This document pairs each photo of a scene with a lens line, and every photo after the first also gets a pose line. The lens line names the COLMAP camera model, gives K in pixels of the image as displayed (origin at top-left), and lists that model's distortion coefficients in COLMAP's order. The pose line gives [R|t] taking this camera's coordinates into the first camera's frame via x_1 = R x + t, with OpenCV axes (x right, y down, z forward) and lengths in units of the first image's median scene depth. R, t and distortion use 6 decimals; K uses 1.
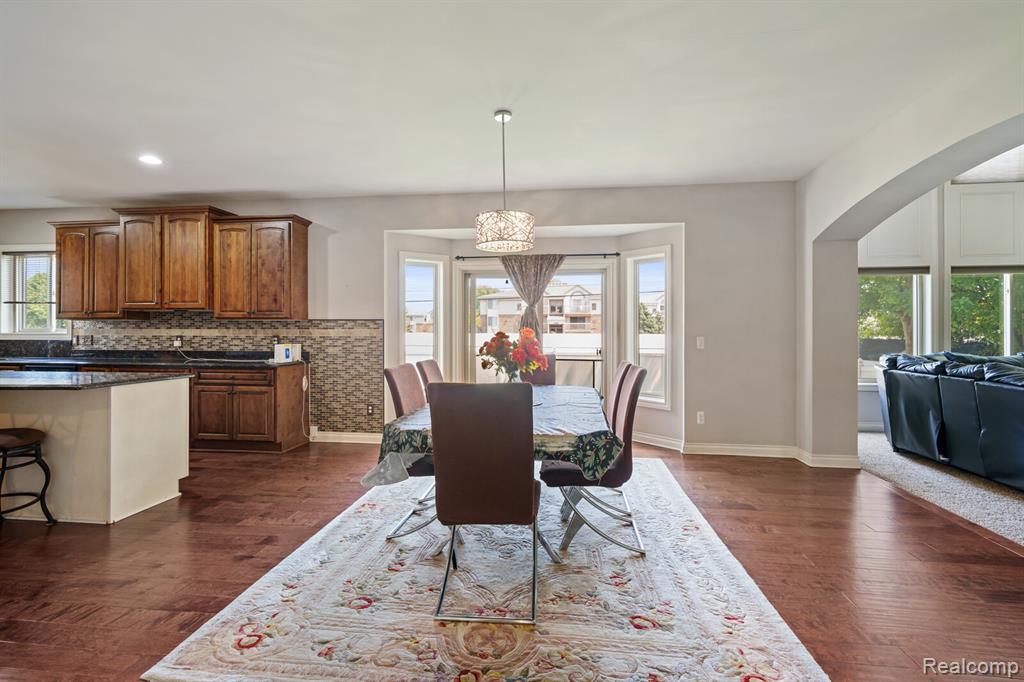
lens RADIAL K [[462.6, 0, 508.8], [0, 462.6, 332.5], [0, 0, 1]] dist [0.001346, -0.000187]
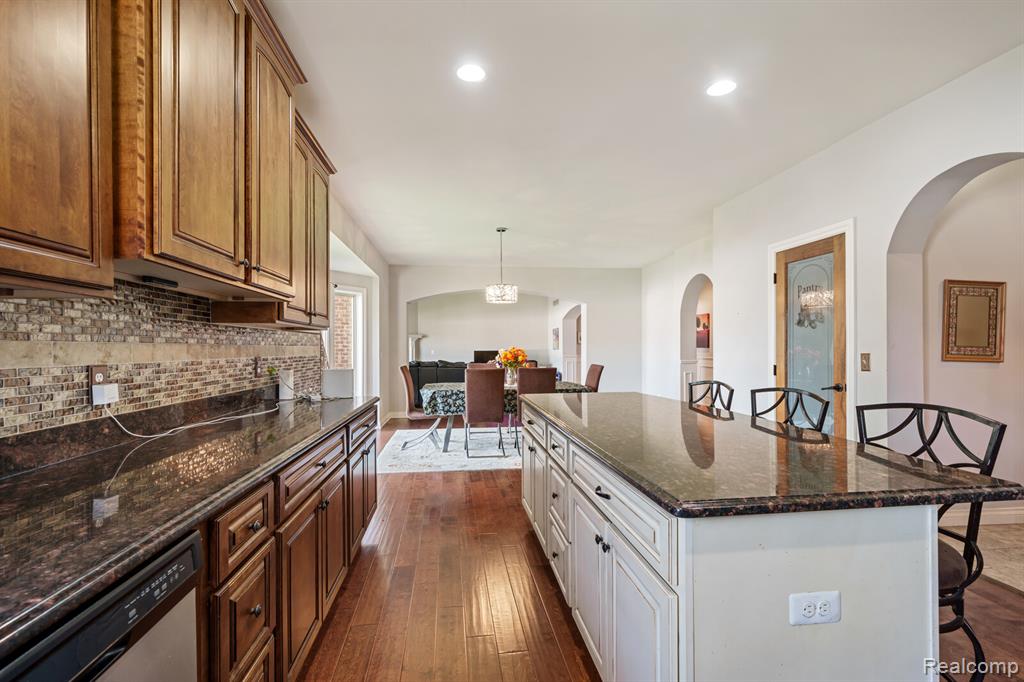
lens RADIAL K [[460.2, 0, 512.0], [0, 460.2, 347.7], [0, 0, 1]] dist [-0.010463, -0.000221]
pose [[-0.242483, 0.000404, 0.970156, -1.114603], [0.003514, 0.999994, 0.000462, -0.003457], [-0.970149, 0.003521, -0.242483, 0.885841]]
